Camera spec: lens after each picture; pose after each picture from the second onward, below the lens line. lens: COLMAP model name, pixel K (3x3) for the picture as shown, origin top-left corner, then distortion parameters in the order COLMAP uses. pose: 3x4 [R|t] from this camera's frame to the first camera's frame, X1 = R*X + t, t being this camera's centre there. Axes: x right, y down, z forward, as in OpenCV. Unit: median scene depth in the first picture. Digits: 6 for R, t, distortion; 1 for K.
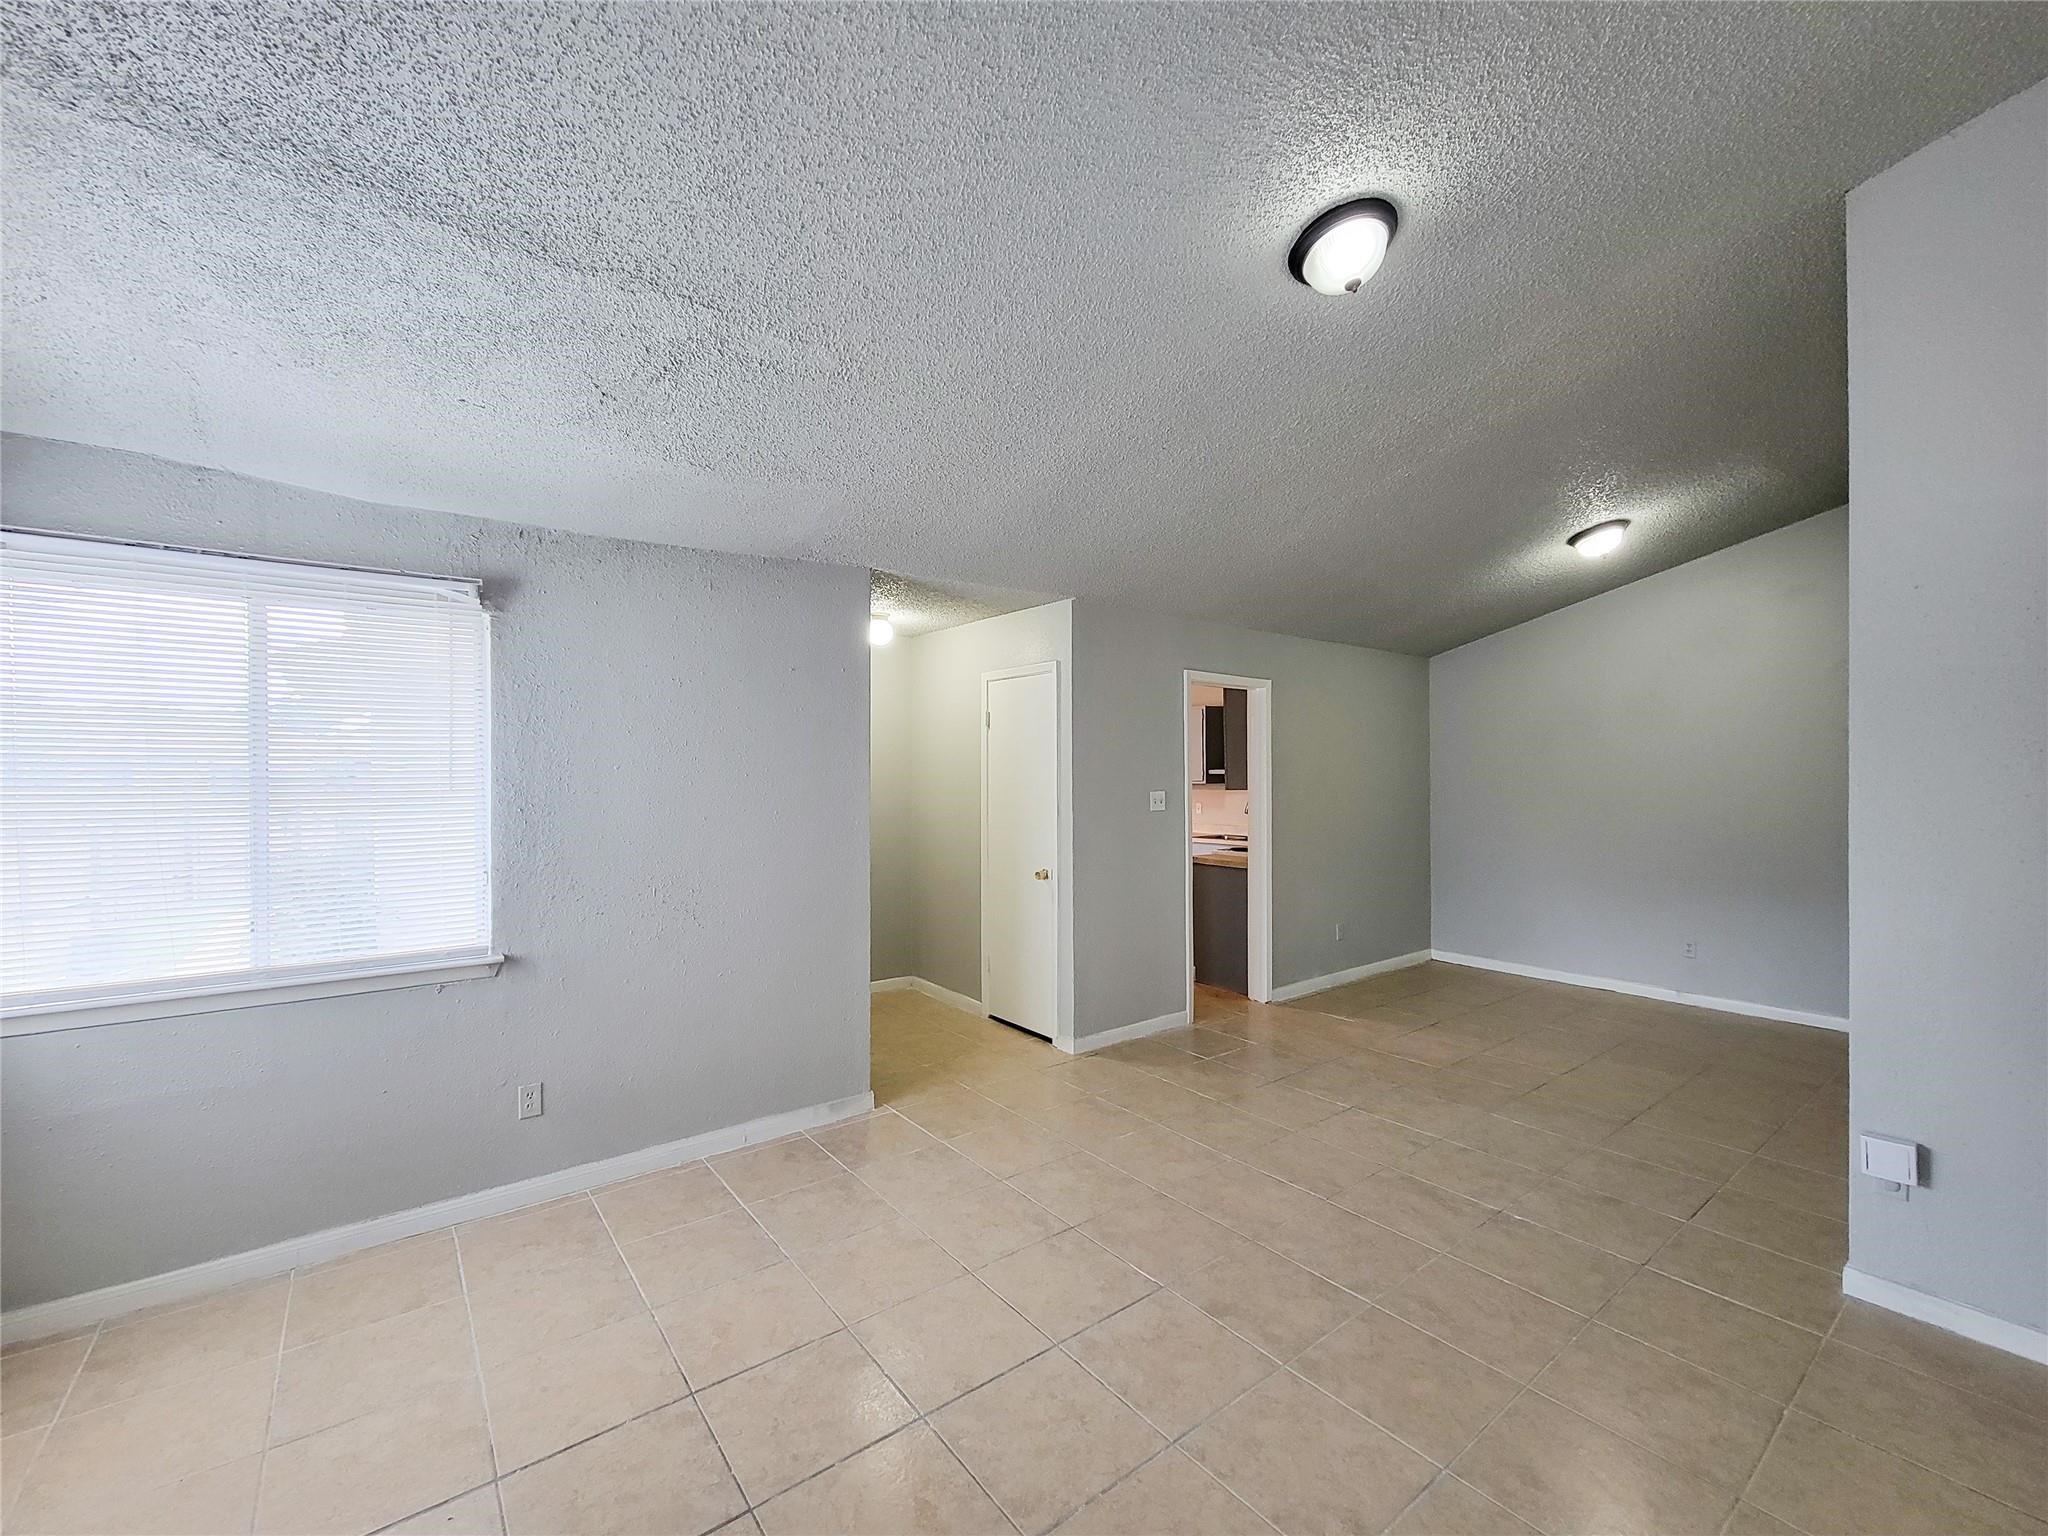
lens RADIAL K [[862.1, 0, 1014.1], [0, 862.1, 786.1], [0, 0, 1]] dist [0.003624, -0.002413]
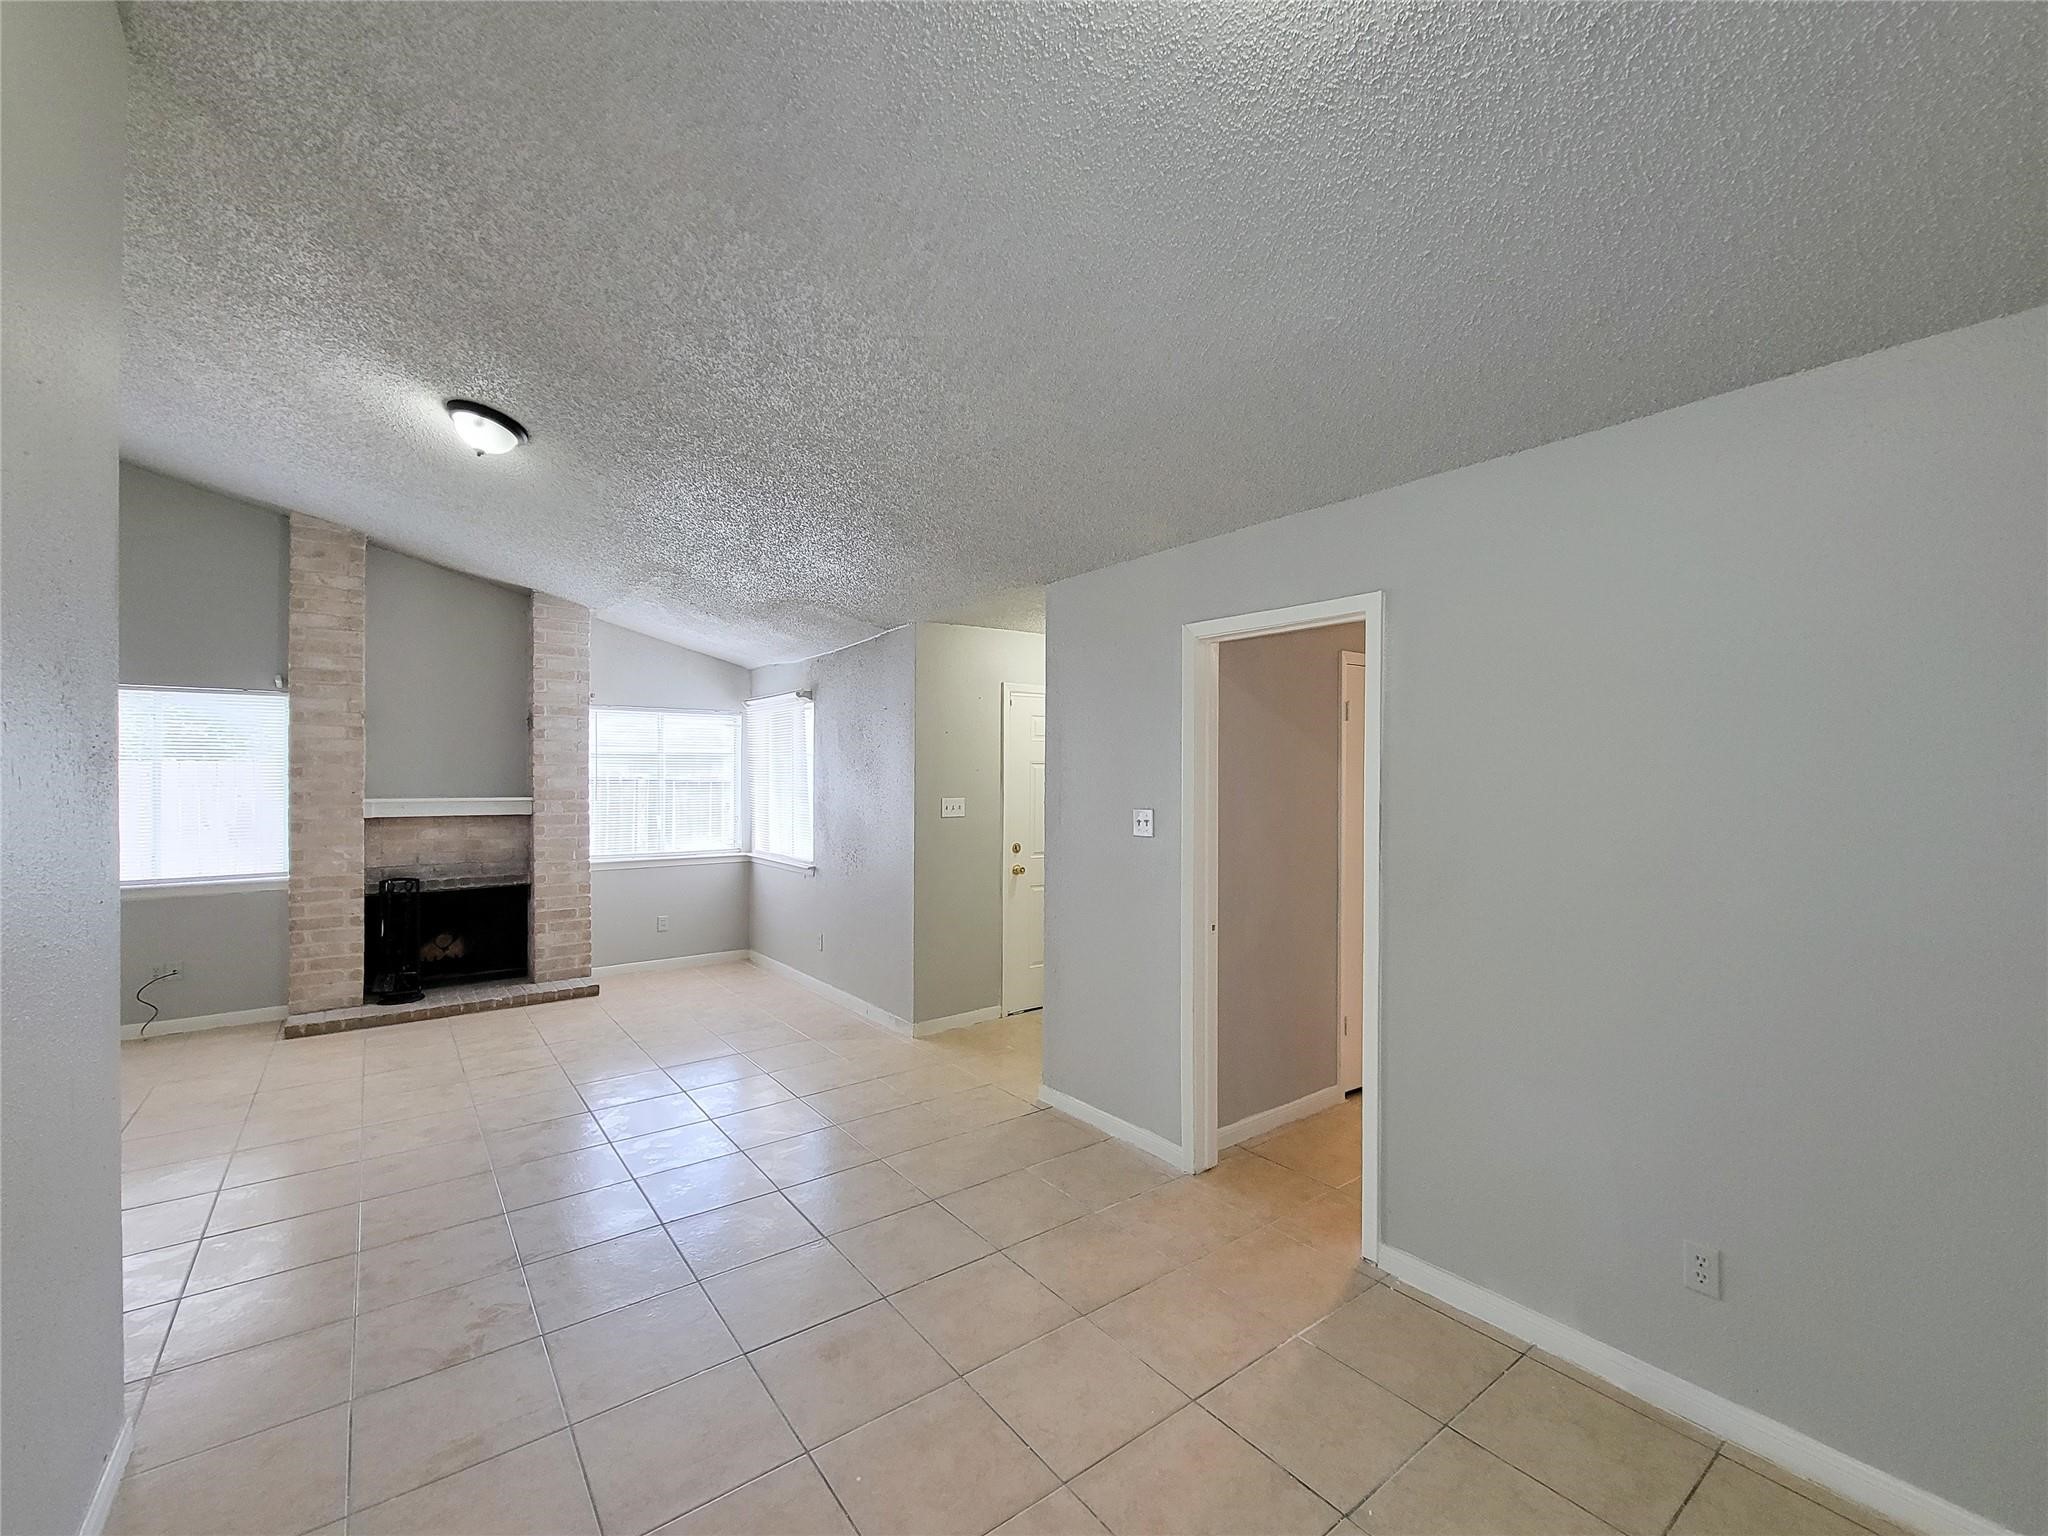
lens RADIAL K [[862.1, 0, 1048.7], [0, 862.1, 777.7], [0, 0, 1]] dist [0.003624, -0.002413]
pose [[0.006010, 0.006689, -0.999960, 1.426516], [-0.012153, 0.999904, 0.006615, -0.037657], [0.999908, 0.012113, 0.006091, 1.508466]]
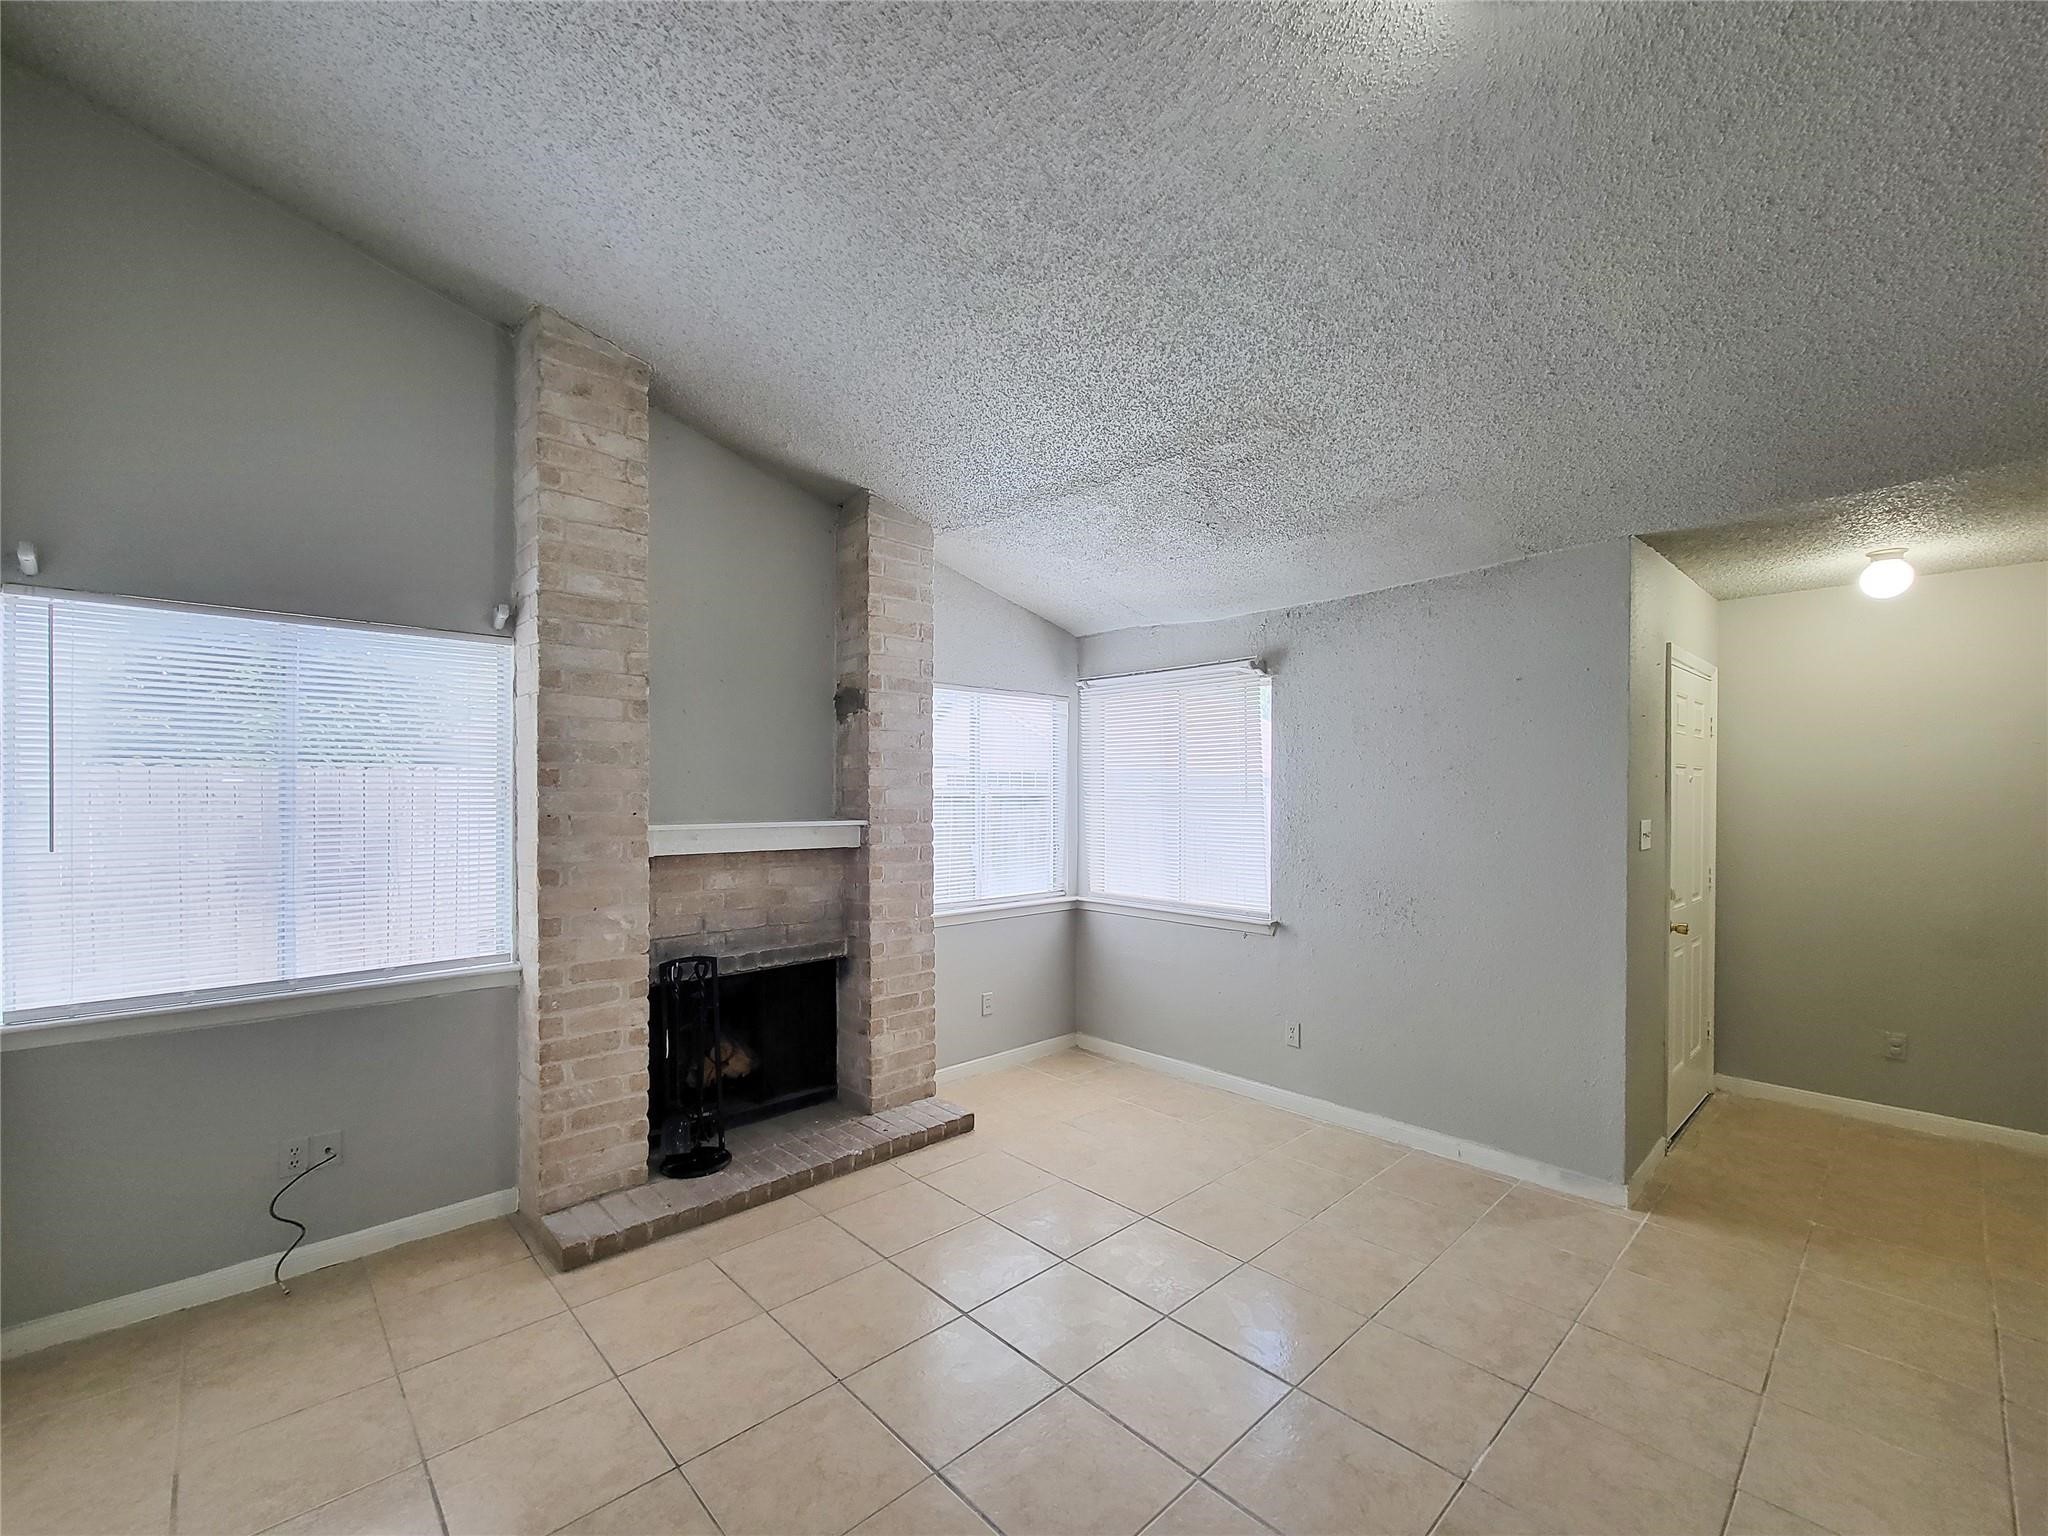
lens RADIAL K [[862.1, 0, 1061.5], [0, 862.1, 798.0], [0, 0, 1]] dist [0.003624, -0.002413]
pose [[0.140876, 0.012924, -0.989943, 0.730897], [-0.011672, 0.999867, 0.011393, -0.015165], [0.989959, 0.009949, 0.141008, 0.460093]]
